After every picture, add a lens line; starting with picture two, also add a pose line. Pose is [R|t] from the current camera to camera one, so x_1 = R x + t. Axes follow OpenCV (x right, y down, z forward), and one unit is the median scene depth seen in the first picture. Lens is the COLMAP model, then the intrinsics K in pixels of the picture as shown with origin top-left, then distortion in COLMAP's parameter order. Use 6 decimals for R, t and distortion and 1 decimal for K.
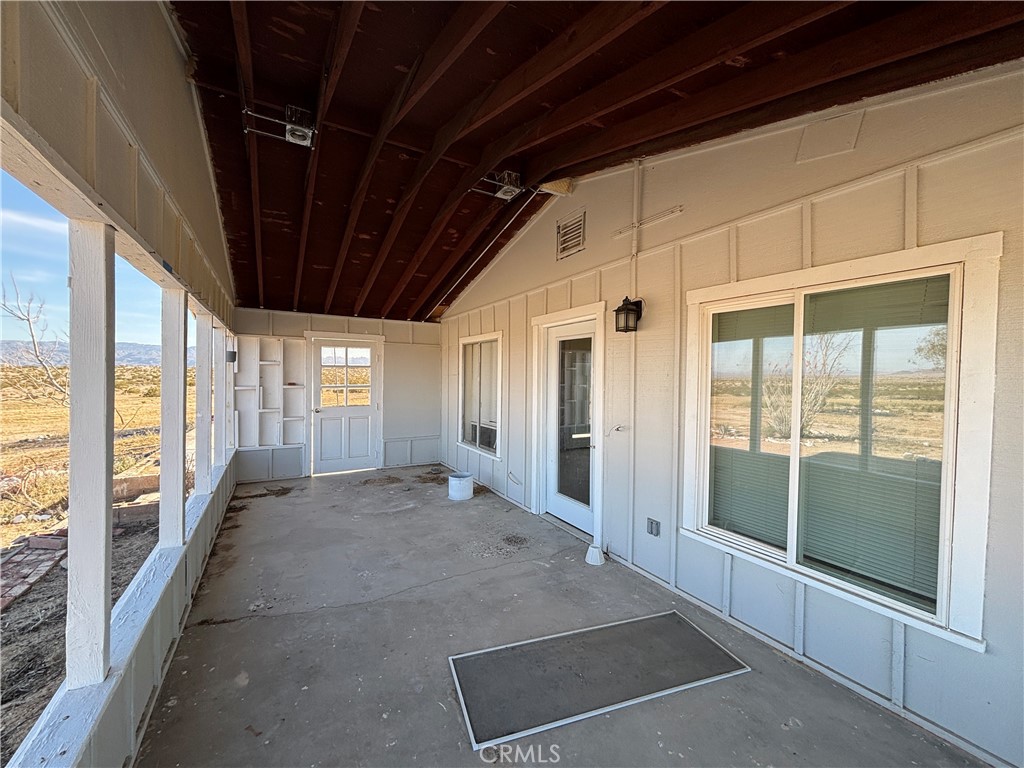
lens RADIAL K [[415.0, 0, 512.8], [0, 415.0, 382.2], [0, 0, 1]] dist [0.003011, 0.001044]
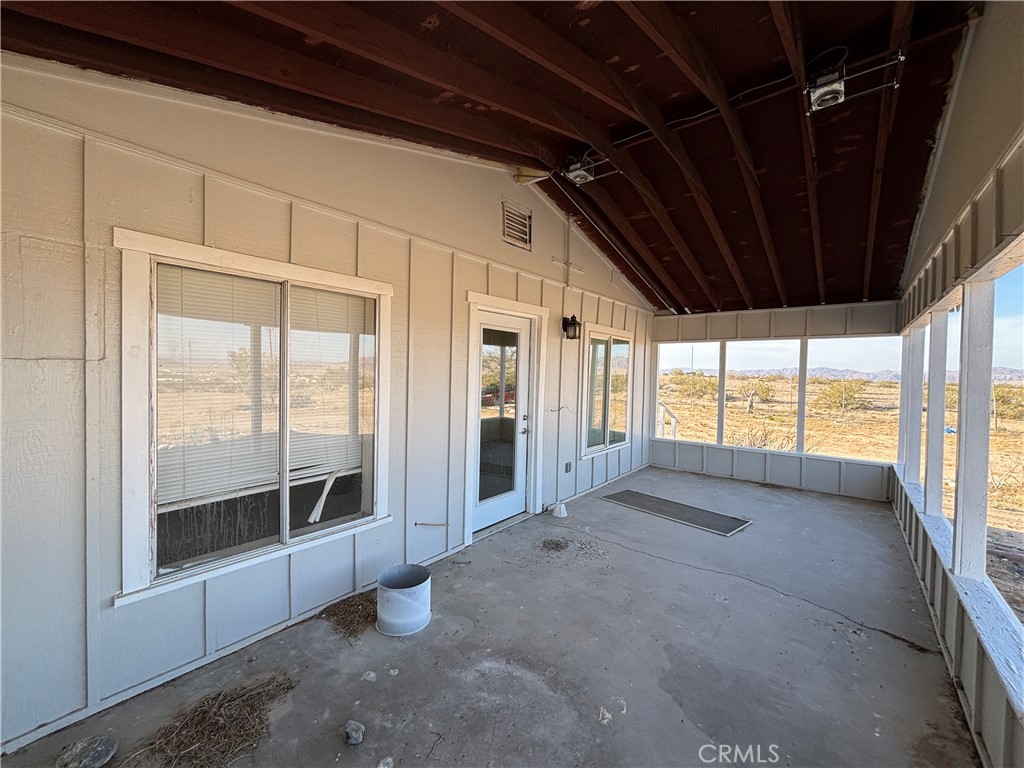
lens RADIAL K [[409.2, 0, 512.0], [0, 409.2, 384.0], [0, 0, 1]] dist [0.000075, 0.000270]
pose [[-0.357698, -0.044597, 0.932772, -0.789811], [-0.004060, 0.998924, 0.046202, -0.024210], [-0.933828, 0.012739, -0.357494, 1.382274]]
